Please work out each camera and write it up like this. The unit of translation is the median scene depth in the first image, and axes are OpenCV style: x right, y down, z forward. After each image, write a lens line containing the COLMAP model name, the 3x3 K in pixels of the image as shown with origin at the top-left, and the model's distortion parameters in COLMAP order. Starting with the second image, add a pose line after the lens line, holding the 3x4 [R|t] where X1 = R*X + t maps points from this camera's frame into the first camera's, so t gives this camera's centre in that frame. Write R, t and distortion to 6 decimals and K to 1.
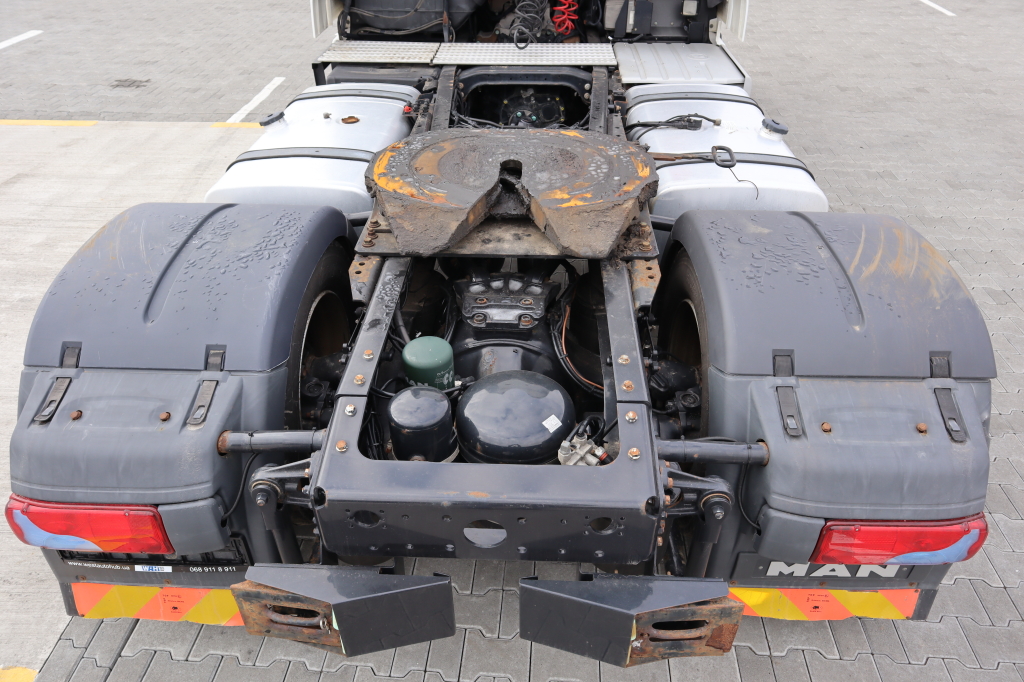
lens RADIAL K [[689.2, 0, 512.0], [0, 689.2, 341.0], [0, 0, 1]] dist [0.005358, 0.001307]
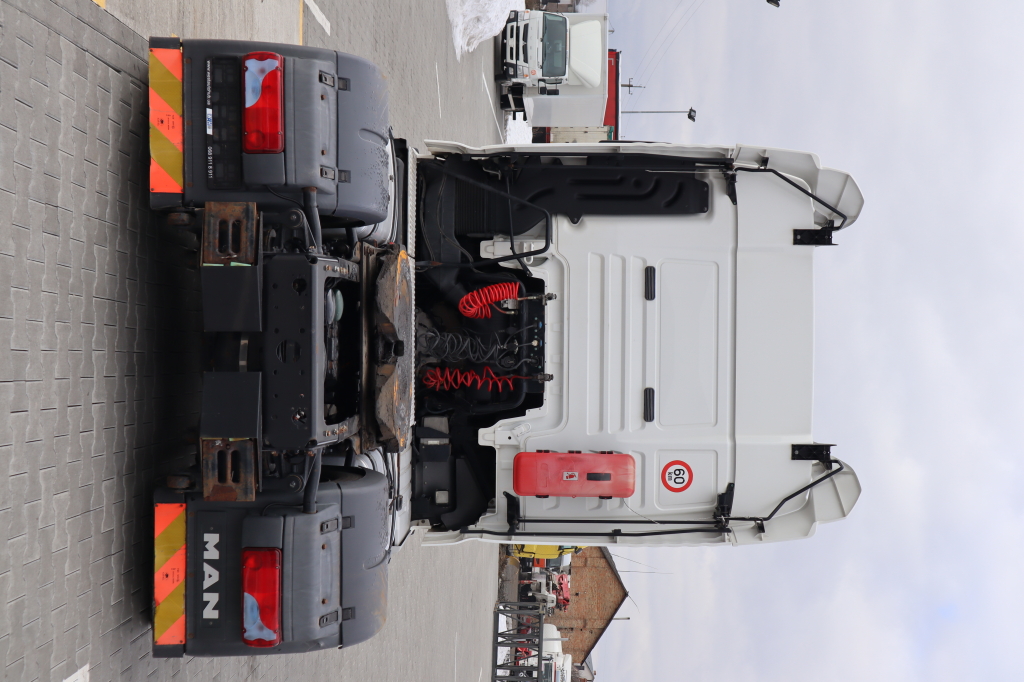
lens RADIAL K [[1457.1, 0, 512.0], [0, 1457.1, 341.0], [0, 0, 1]] dist [-0.002242, 0.003041]
pose [[-0.008567, 0.998567, 0.052832, -0.229051], [-0.812513, 0.023845, -0.582456, 1.697180], [-0.582880, -0.047917, 0.811144, -2.009386]]
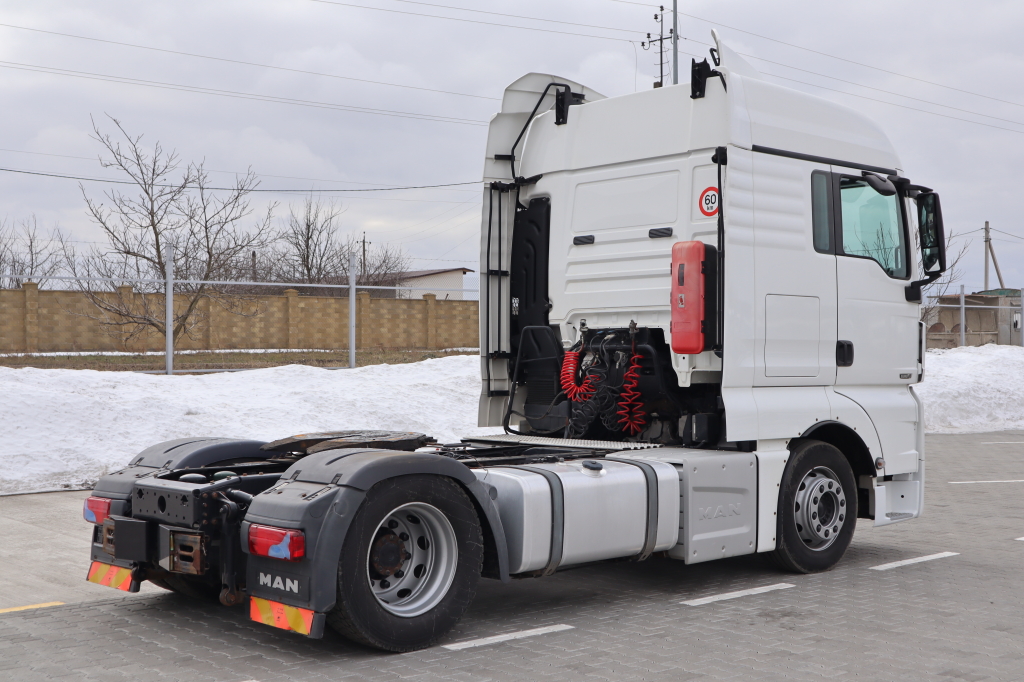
lens RADIAL K [[1367.1, 0, 512.0], [0, 1367.1, 341.0], [0, 0, 1]] dist [-0.001894, -0.000162]
pose [[0.675265, -0.007967, -0.737532, 3.830232], [-0.439673, 0.798511, -0.411178, 1.105245], [0.592203, 0.601927, 0.535704, -1.083210]]
